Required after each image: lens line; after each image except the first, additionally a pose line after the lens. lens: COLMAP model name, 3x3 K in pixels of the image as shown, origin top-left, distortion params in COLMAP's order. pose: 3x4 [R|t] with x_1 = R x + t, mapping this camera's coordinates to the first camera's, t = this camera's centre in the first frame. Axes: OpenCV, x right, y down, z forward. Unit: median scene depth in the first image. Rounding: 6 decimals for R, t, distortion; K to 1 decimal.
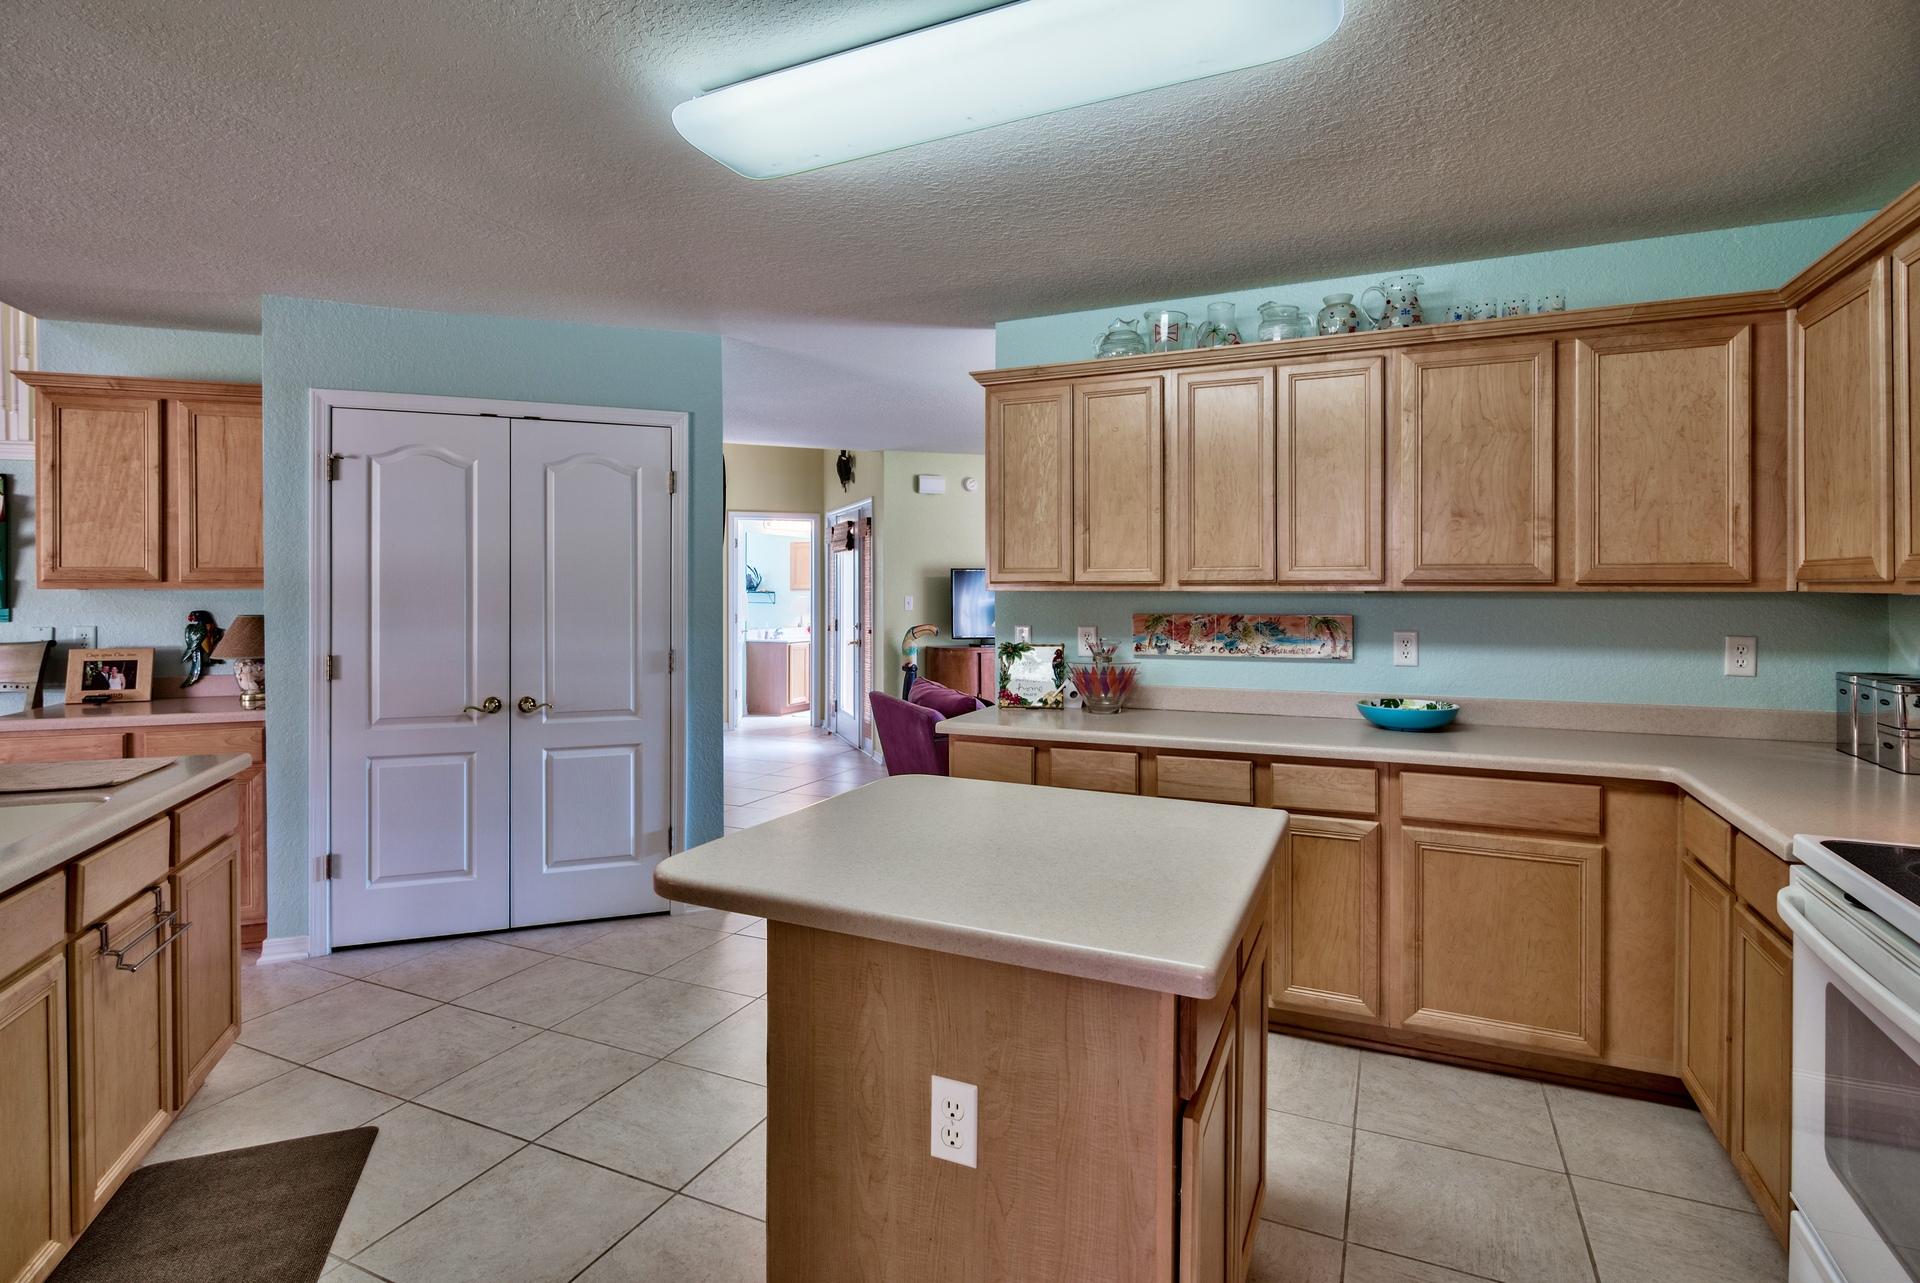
lens RADIAL K [[964.4, 0, 955.0], [0, 964.4, 593.5], [0, 0, 1]] dist [-0.001269, -0.000133]
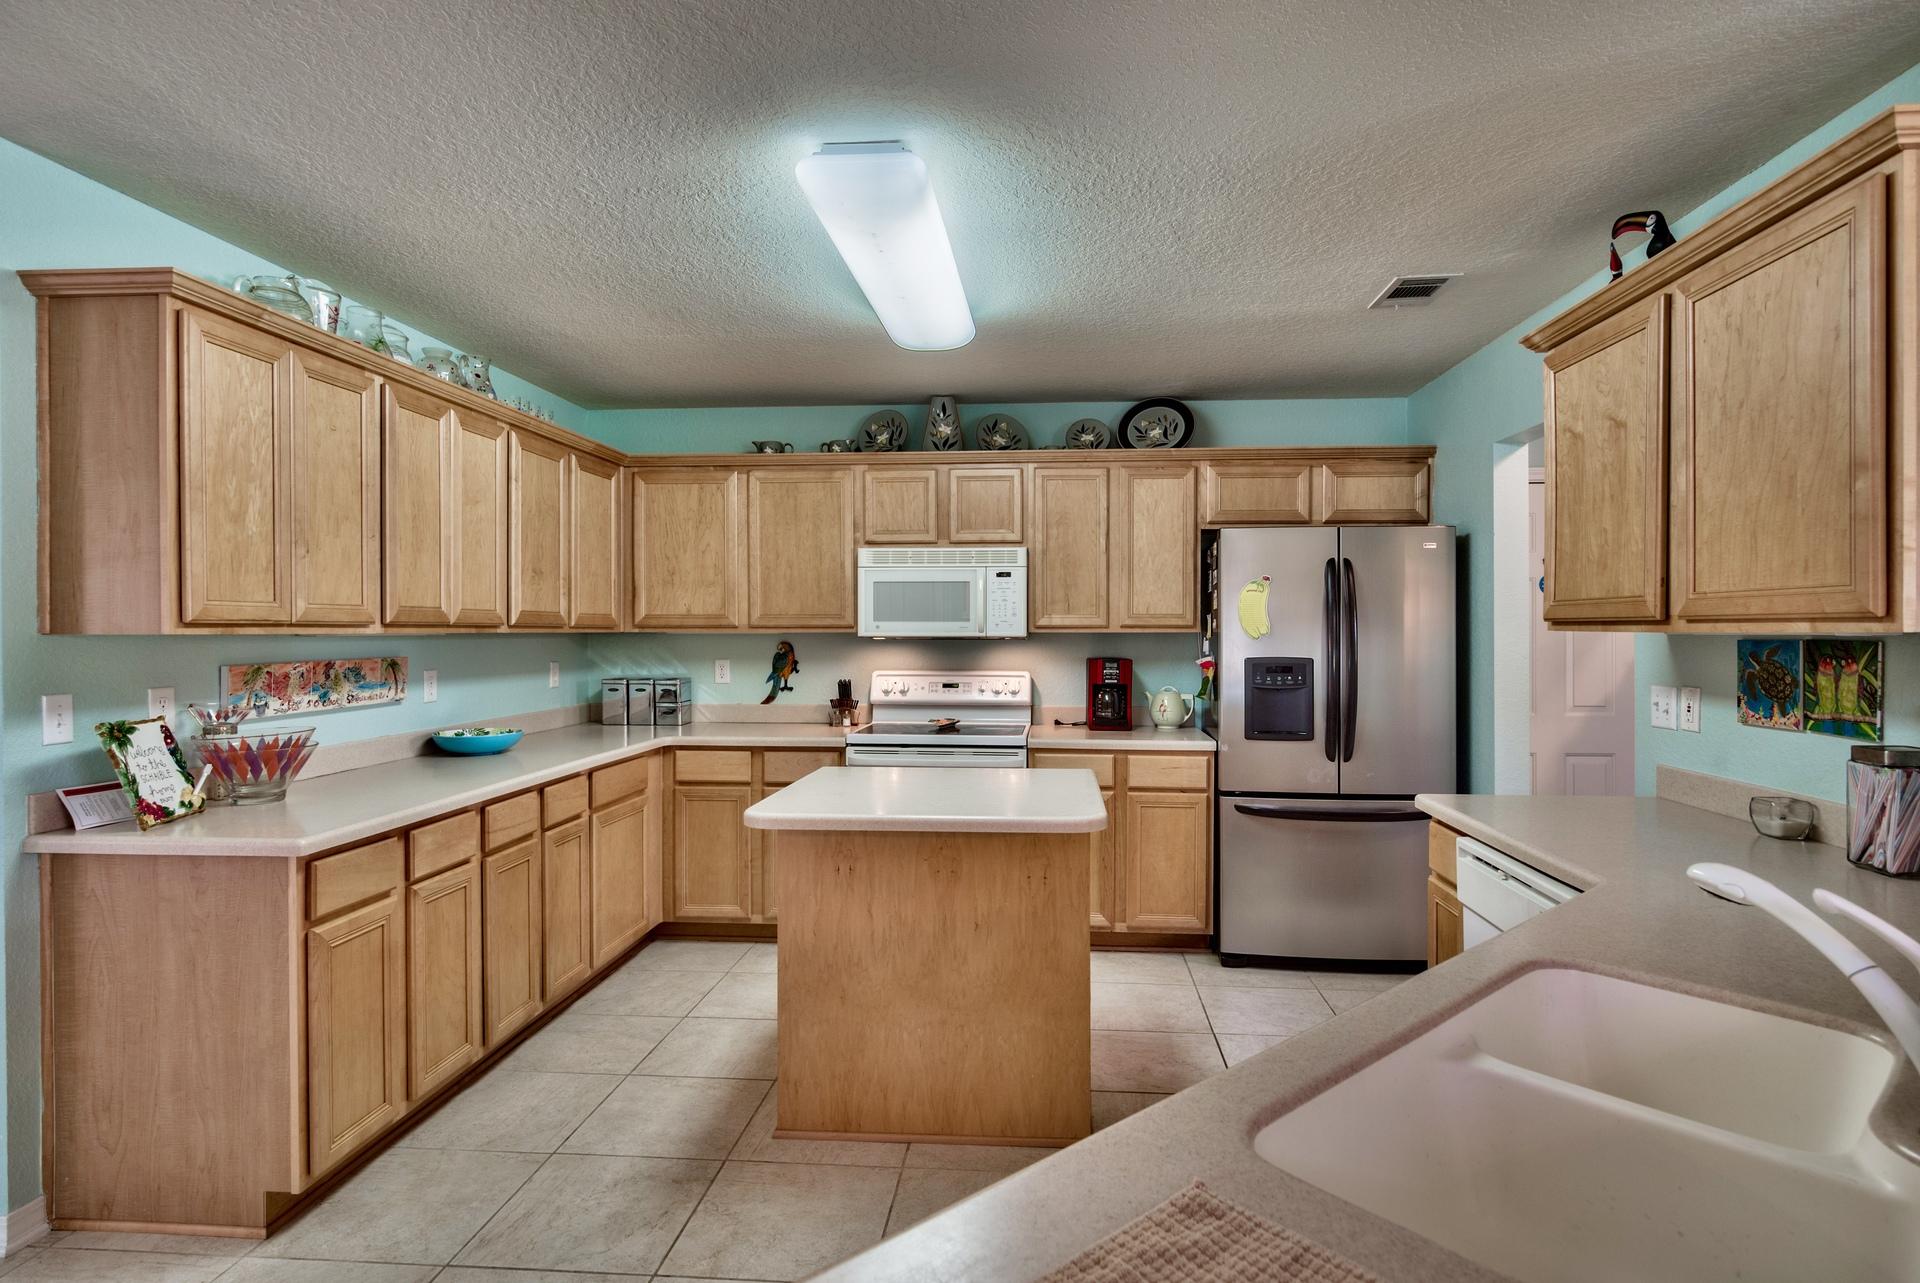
lens RADIAL K [[1040.5, 0, 960.0], [0, 1040.5, 641.5], [0, 0, 1]] dist [0.004873, 0.001393]
pose [[-0.344631, -0.007916, 0.938705, -0.792606], [0.010168, 0.999874, 0.012165, -0.001220], [-0.938683, 0.013737, -0.344508, 0.798828]]
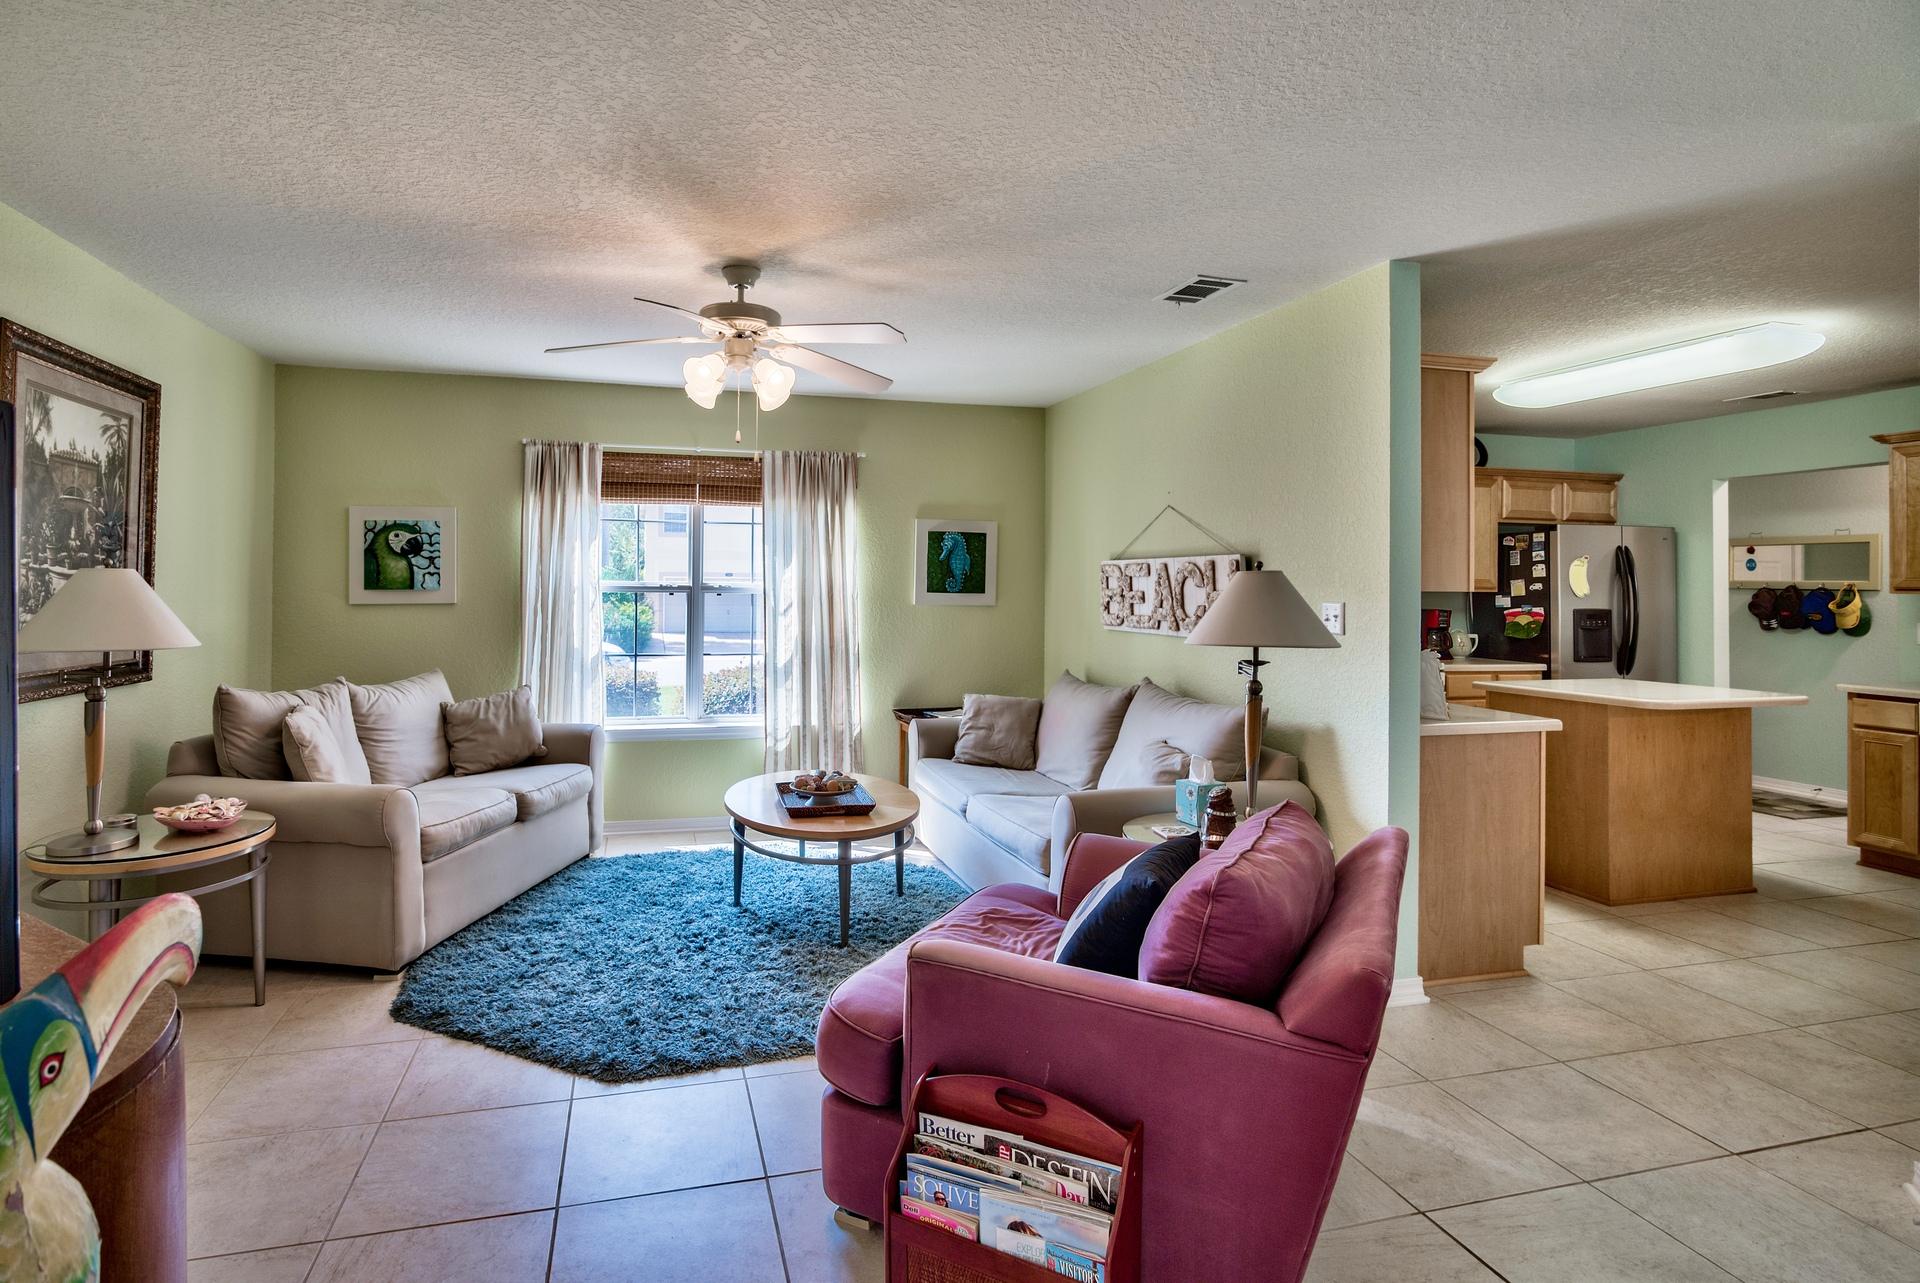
lens RADIAL K [[961.5, 0, 958.3], [0, 961.5, 618.2], [0, 0, 1]] dist [-0.006290, -0.000622]
pose [[-0.637658, -0.019276, 0.770079, -0.382792], [0.005543, 0.999546, 0.029610, -0.003986], [-0.770300, 0.023149, -0.637261, 2.035631]]
